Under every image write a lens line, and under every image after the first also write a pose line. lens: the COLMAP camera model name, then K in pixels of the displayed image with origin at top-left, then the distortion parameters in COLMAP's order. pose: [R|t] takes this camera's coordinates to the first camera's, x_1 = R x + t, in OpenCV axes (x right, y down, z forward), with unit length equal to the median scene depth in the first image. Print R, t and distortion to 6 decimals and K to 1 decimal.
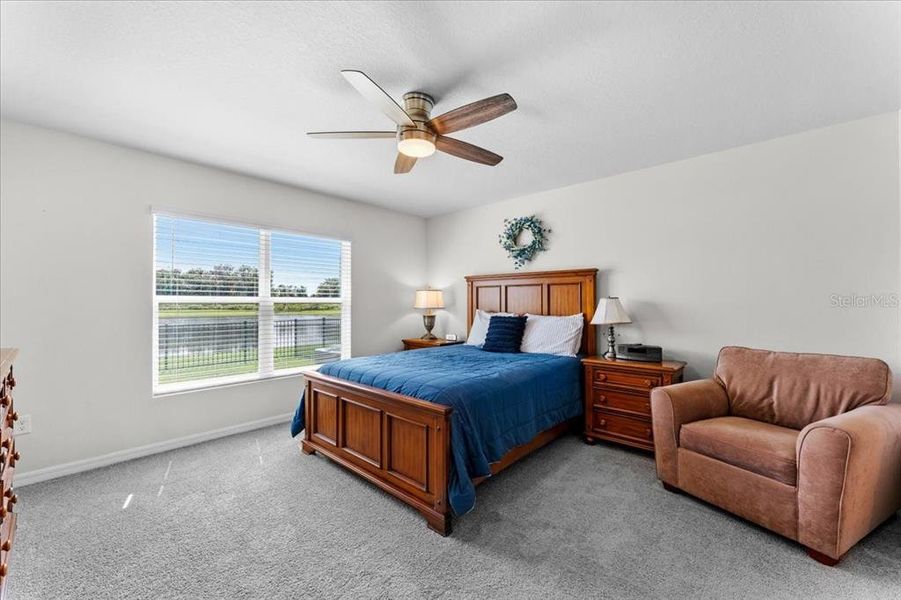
lens RADIAL K [[367.3, 0, 465.6], [0, 367.3, 301.7], [0, 0, 1]] dist [-0.003065, 0.000516]
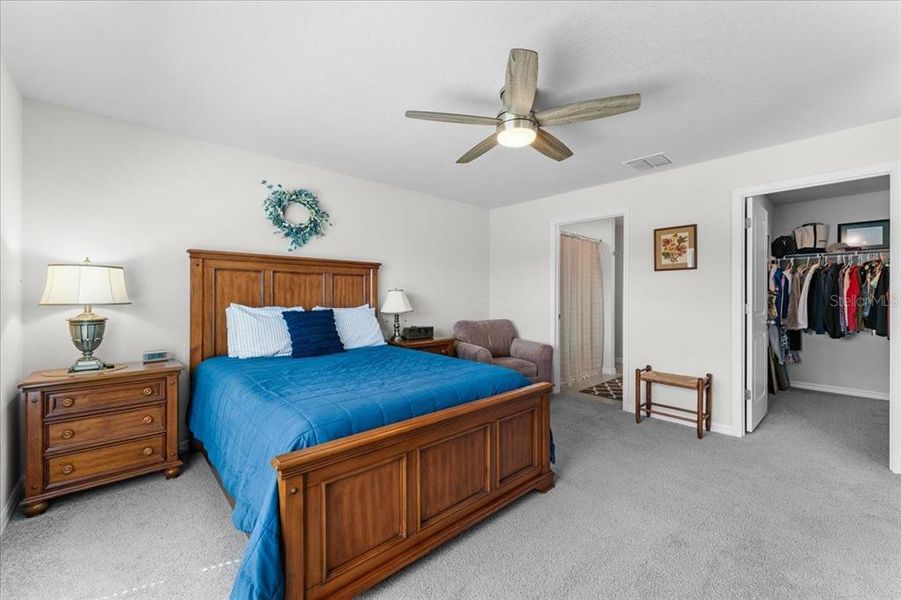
lens RADIAL K [[367.3, 0, 453.7], [0, 367.3, 295.3], [0, 0, 1]] dist [-0.003065, 0.000516]
pose [[0.100153, 0.001625, 0.994971, -0.588843], [-0.004769, 0.999988, -0.001153, 0.005306], [-0.994961, -0.004629, 0.100159, 0.550906]]
